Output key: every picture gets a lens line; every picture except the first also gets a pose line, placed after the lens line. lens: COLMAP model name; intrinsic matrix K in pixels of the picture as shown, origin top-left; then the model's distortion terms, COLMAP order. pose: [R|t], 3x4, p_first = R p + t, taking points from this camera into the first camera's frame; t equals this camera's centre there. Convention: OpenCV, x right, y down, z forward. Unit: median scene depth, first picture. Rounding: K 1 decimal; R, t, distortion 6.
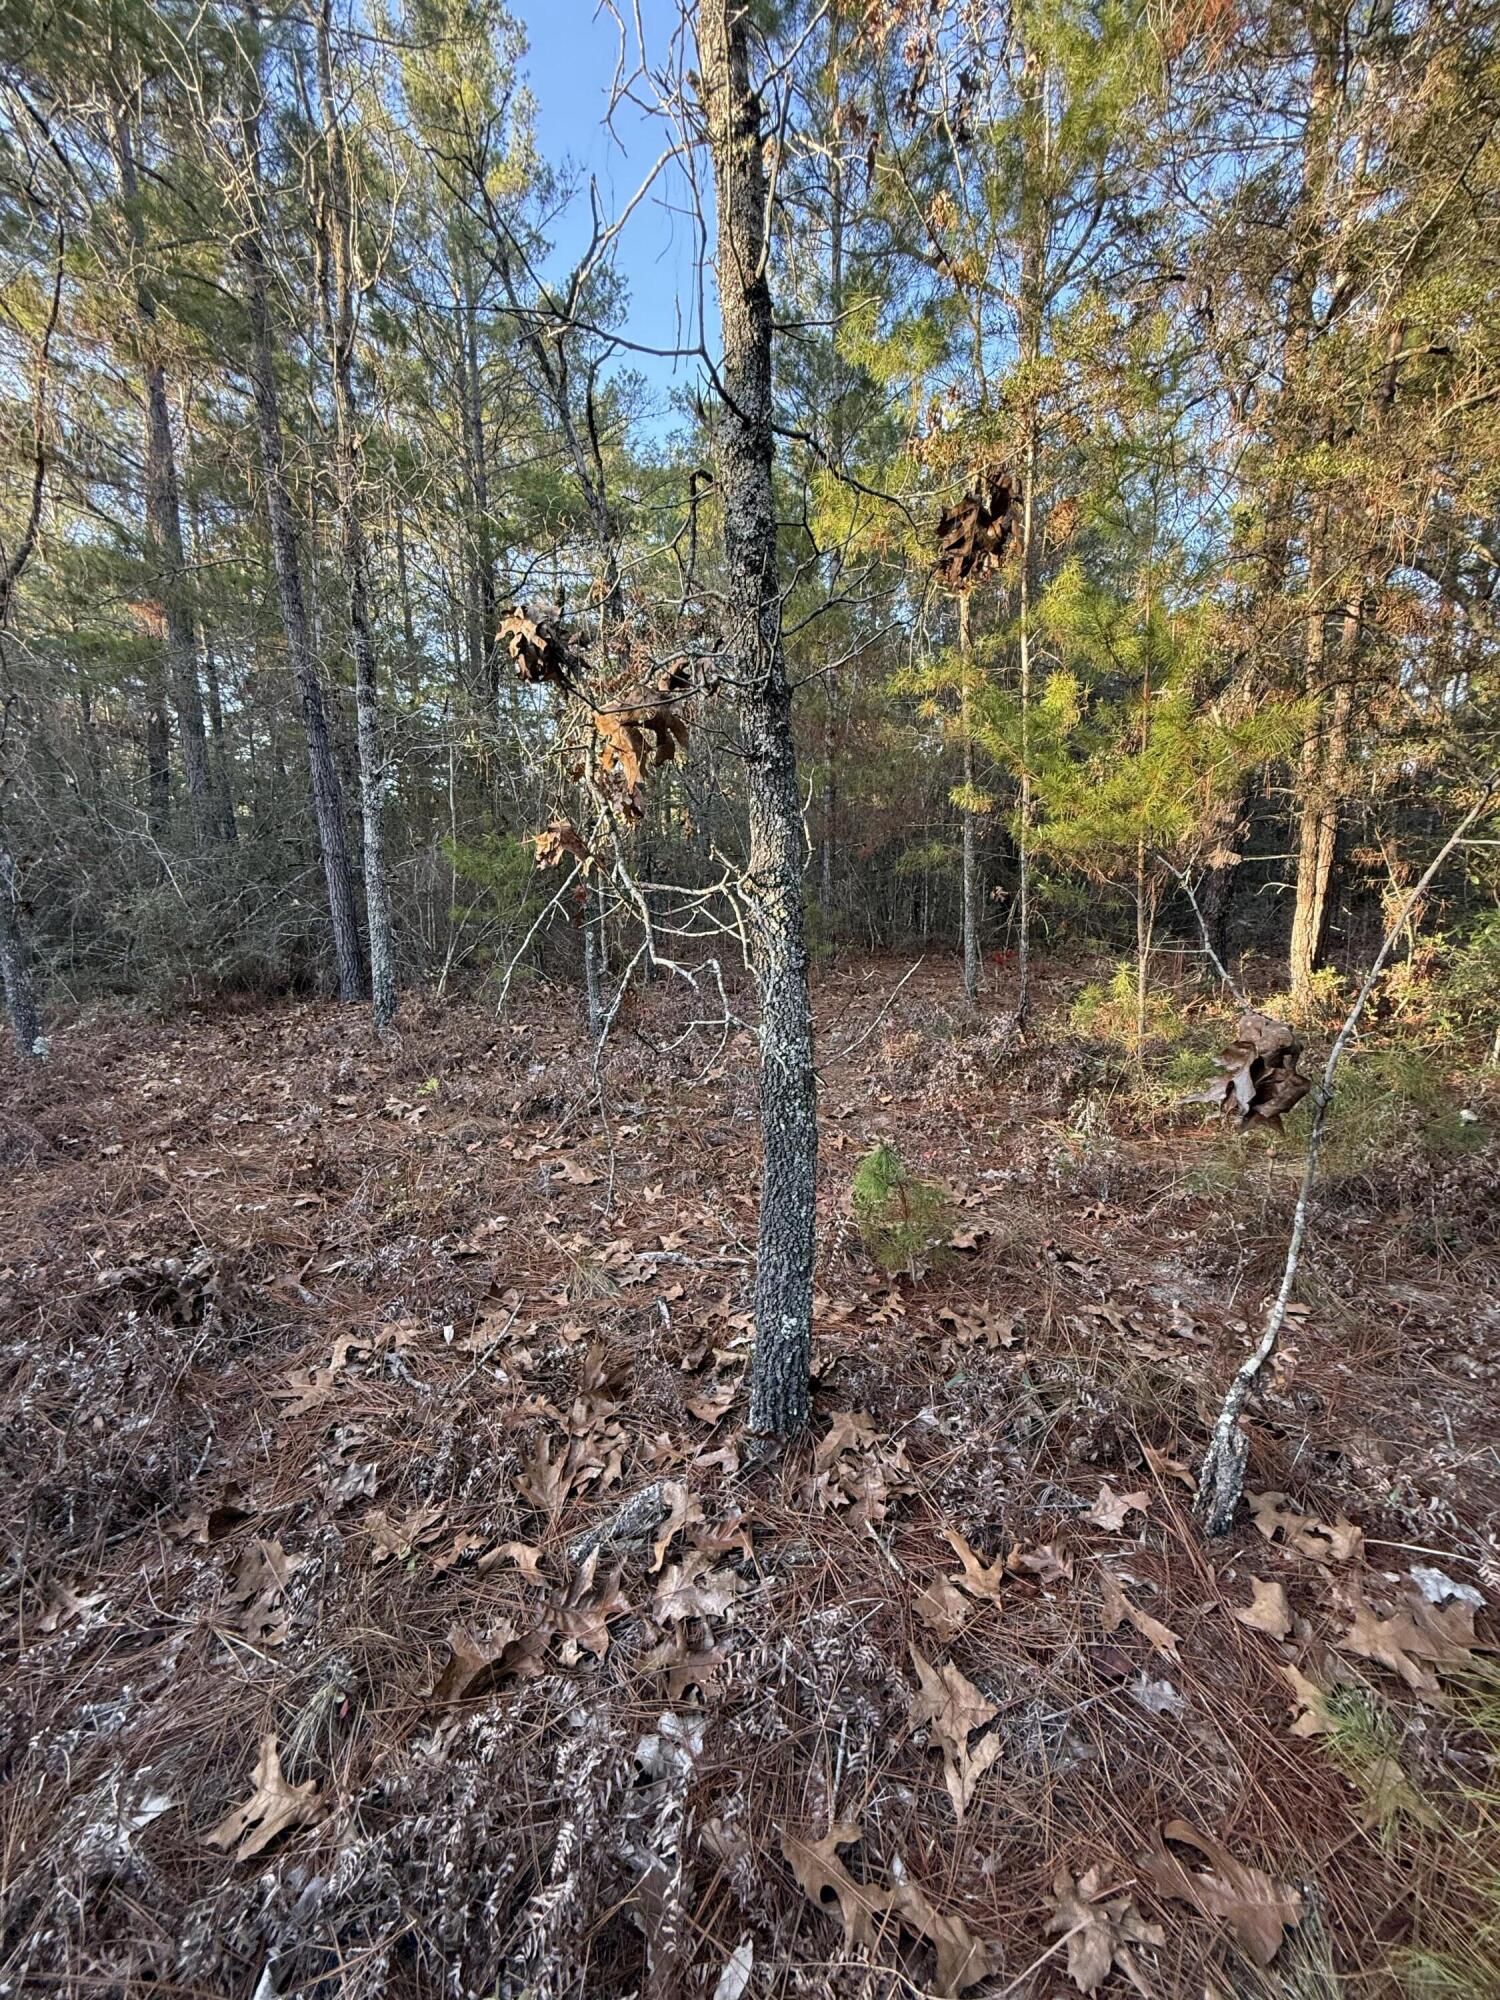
lens RADIAL K [[792.8, 0, 752.0], [0, 792.8, 994.8], [0, 0, 1]] dist [0.000620, 0.000283]
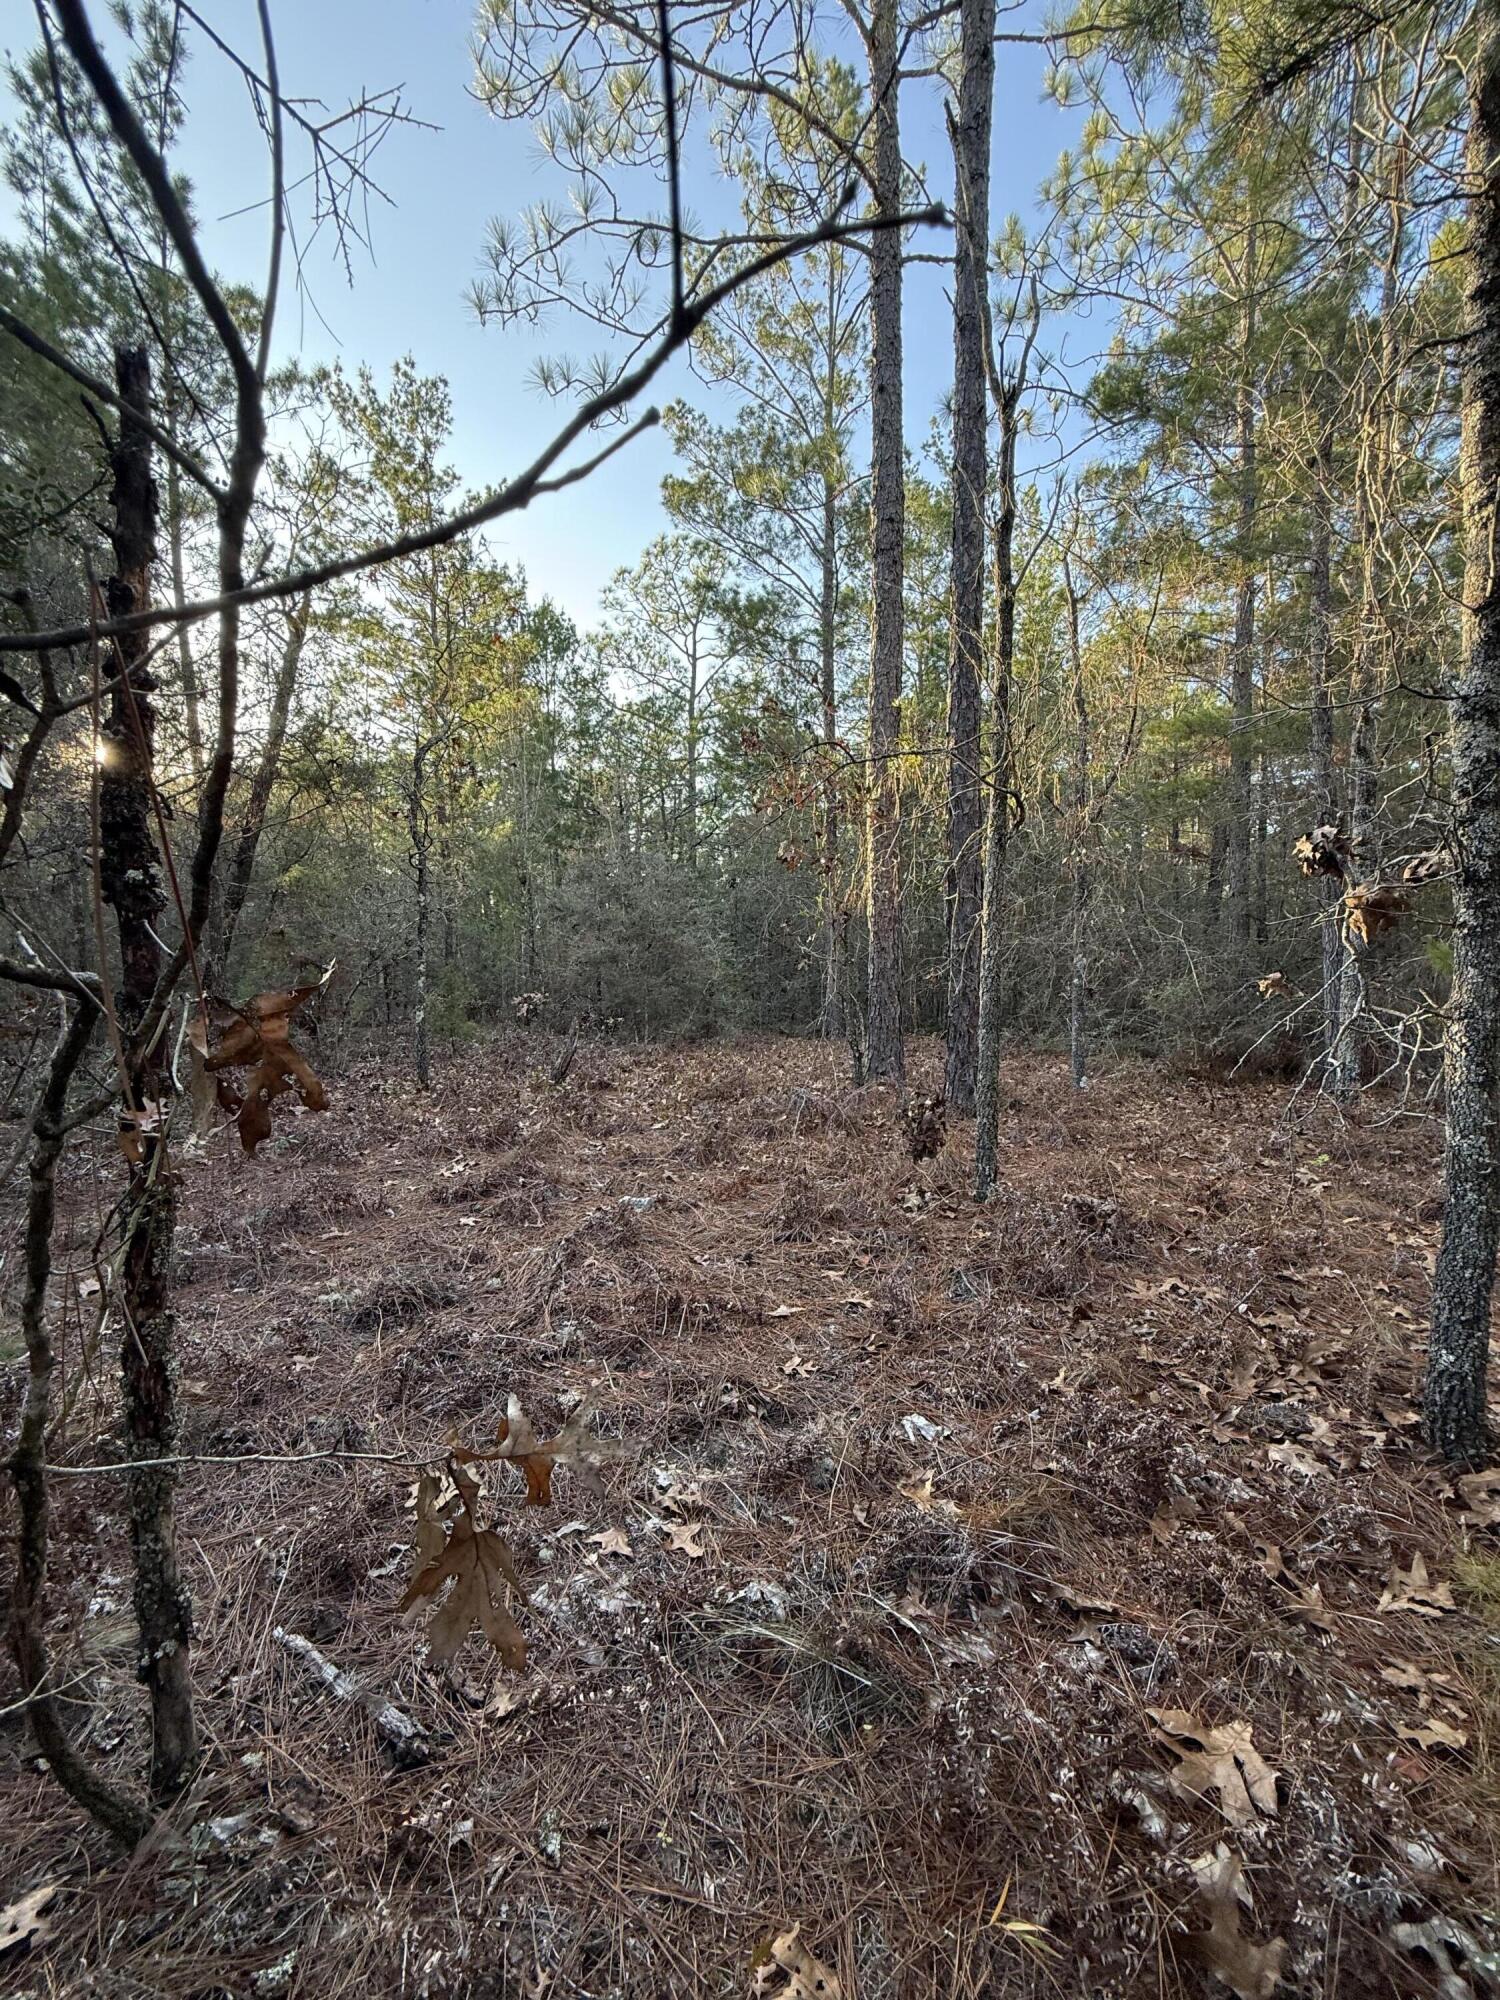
lens RADIAL K [[792.8, 0, 749.2], [0, 792.8, 993.6], [0, 0, 1]] dist [0.000620, 0.000283]
pose [[0.383533, 0.047045, -0.922328, 0.478039], [-0.143184, 0.989655, -0.009062, 0.003285], [0.912360, 0.135538, 0.386302, -0.374394]]
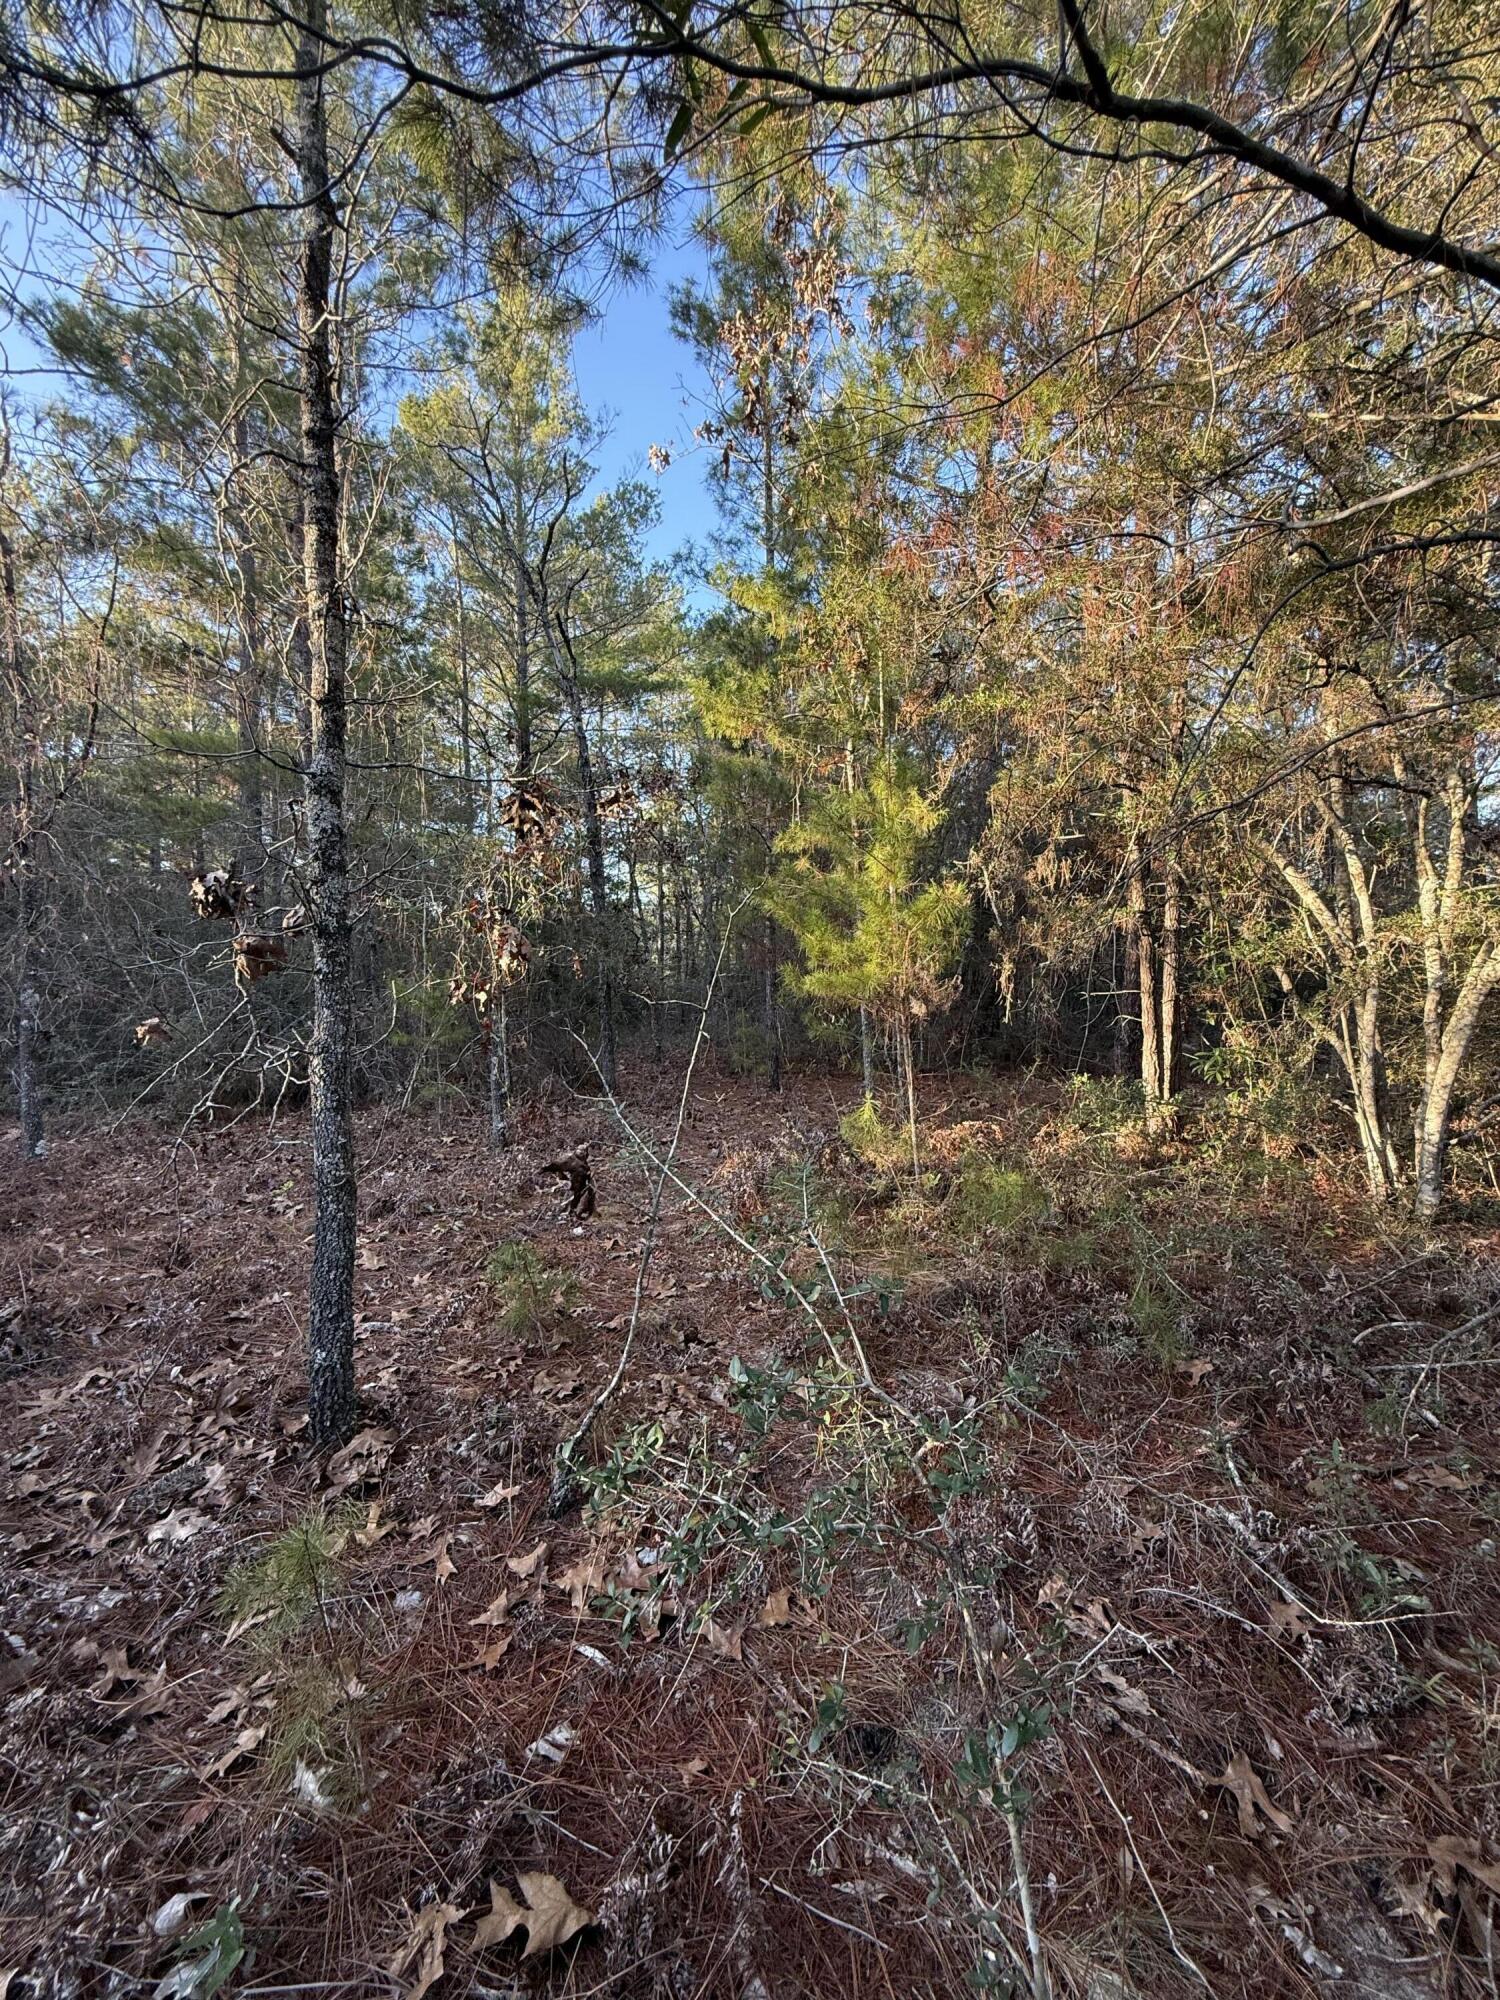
lens RADIAL K [[792.8, 0, 749.9], [0, 792.8, 996.5], [0, 0, 1]] dist [0.000620, 0.000283]
pose [[0.995367, 0.000731, -0.096149, 0.598852], [-0.013849, 0.990634, -0.135841, -0.029520], [0.095149, 0.136543, 0.986054, -0.270724]]
